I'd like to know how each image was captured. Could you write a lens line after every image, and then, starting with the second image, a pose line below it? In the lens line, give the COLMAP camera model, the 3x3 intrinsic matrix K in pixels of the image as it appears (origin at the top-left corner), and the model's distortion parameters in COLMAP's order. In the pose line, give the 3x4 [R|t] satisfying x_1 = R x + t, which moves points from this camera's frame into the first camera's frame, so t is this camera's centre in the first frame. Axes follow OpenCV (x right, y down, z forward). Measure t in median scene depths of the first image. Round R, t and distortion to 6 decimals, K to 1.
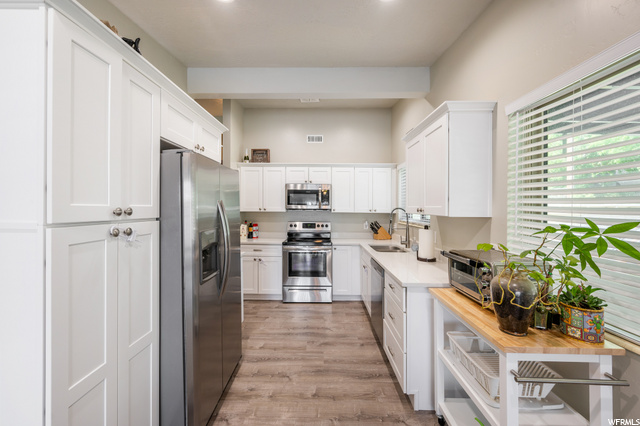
lens RADIAL K [[266.3, 0, 320.0], [0, 266.3, 213.0], [0, 0, 1]] dist [-0.000011, -0.000072]
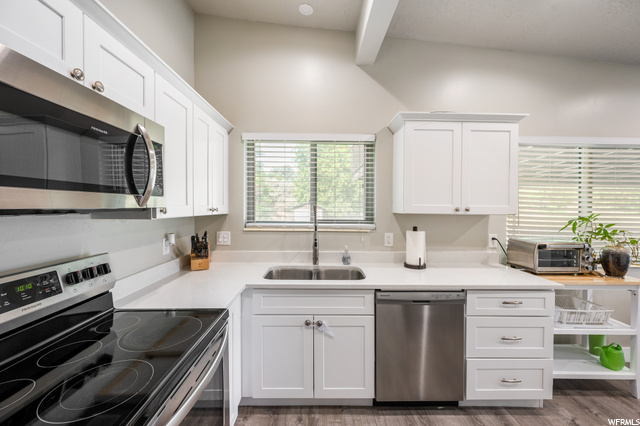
lens RADIAL K [[245.2, 0, 319.7], [0, 245.2, 208.5], [0, 0, 1]] dist [0.001133, 0.000064]
pose [[-0.023405, -0.011830, 0.999656, -0.261670], [0.010136, 0.999876, 0.012070, -0.016836], [-0.999675, 0.010415, -0.023282, 0.884240]]
